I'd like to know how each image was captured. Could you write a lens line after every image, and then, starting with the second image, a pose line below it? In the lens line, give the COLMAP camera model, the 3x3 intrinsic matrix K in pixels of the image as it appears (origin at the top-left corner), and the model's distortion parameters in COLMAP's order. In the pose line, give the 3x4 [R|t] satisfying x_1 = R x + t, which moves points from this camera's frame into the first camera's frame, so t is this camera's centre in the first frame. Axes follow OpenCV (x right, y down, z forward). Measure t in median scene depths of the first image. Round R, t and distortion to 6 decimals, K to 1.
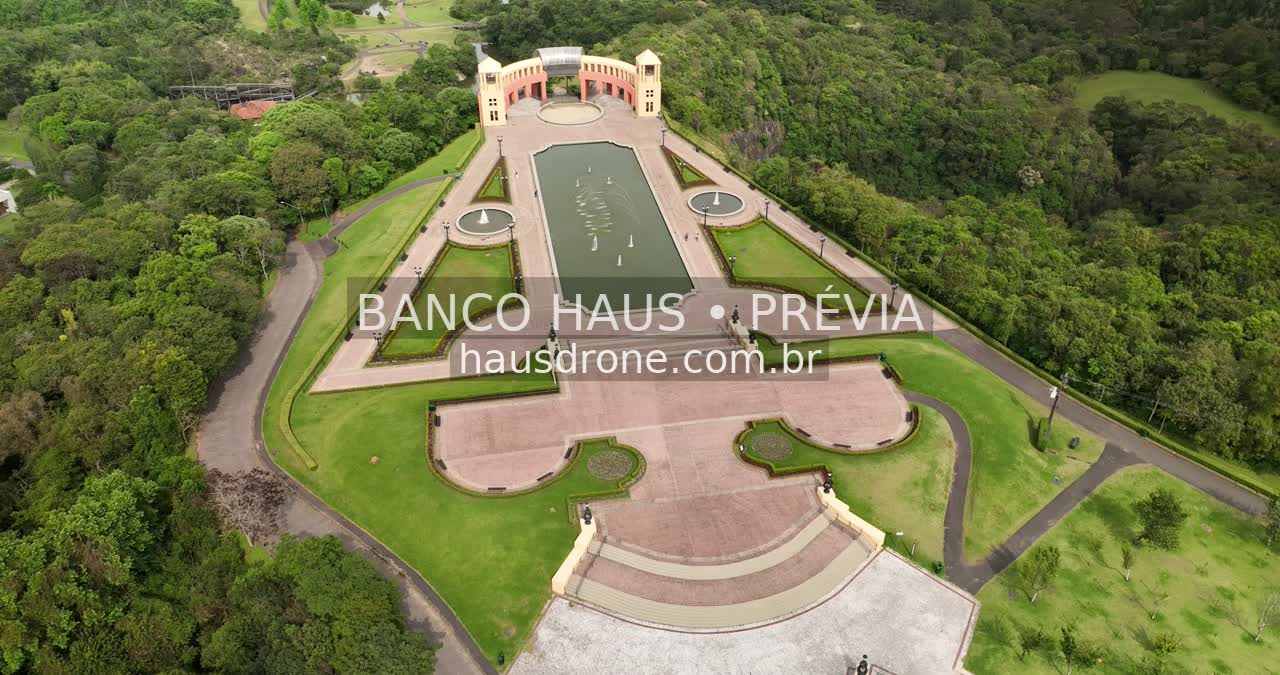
lens RADIAL K [[905.0, 0, 635.5], [0, 905.0, 342.4], [0, 0, 1]] dist [-0.000468, 0.022606]
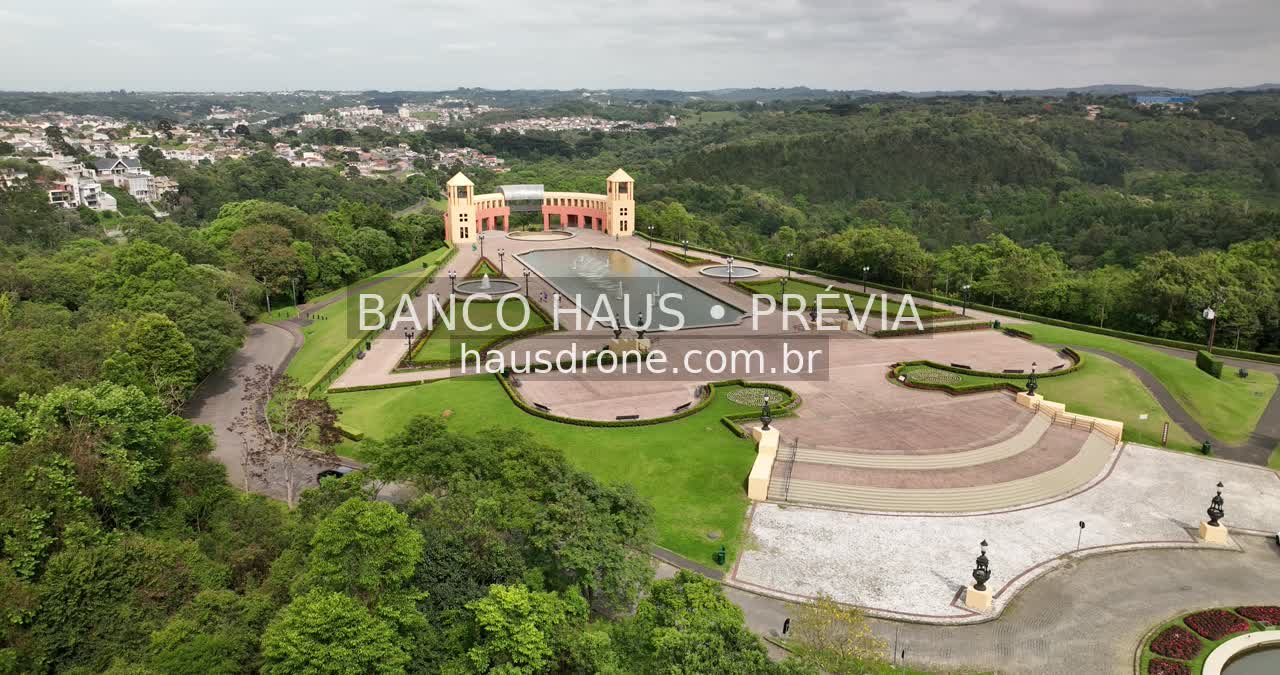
lens RADIAL K [[905.0, 0, 635.4], [0, 905.0, 337.3], [0, 0, 1]] dist [-0.000468, 0.022606]
pose [[0.986438, -0.040857, 0.158968, -0.169778], [0.091928, 0.939891, -0.328869, 0.224097], [-0.135976, 0.339023, 0.930900, 0.174042]]
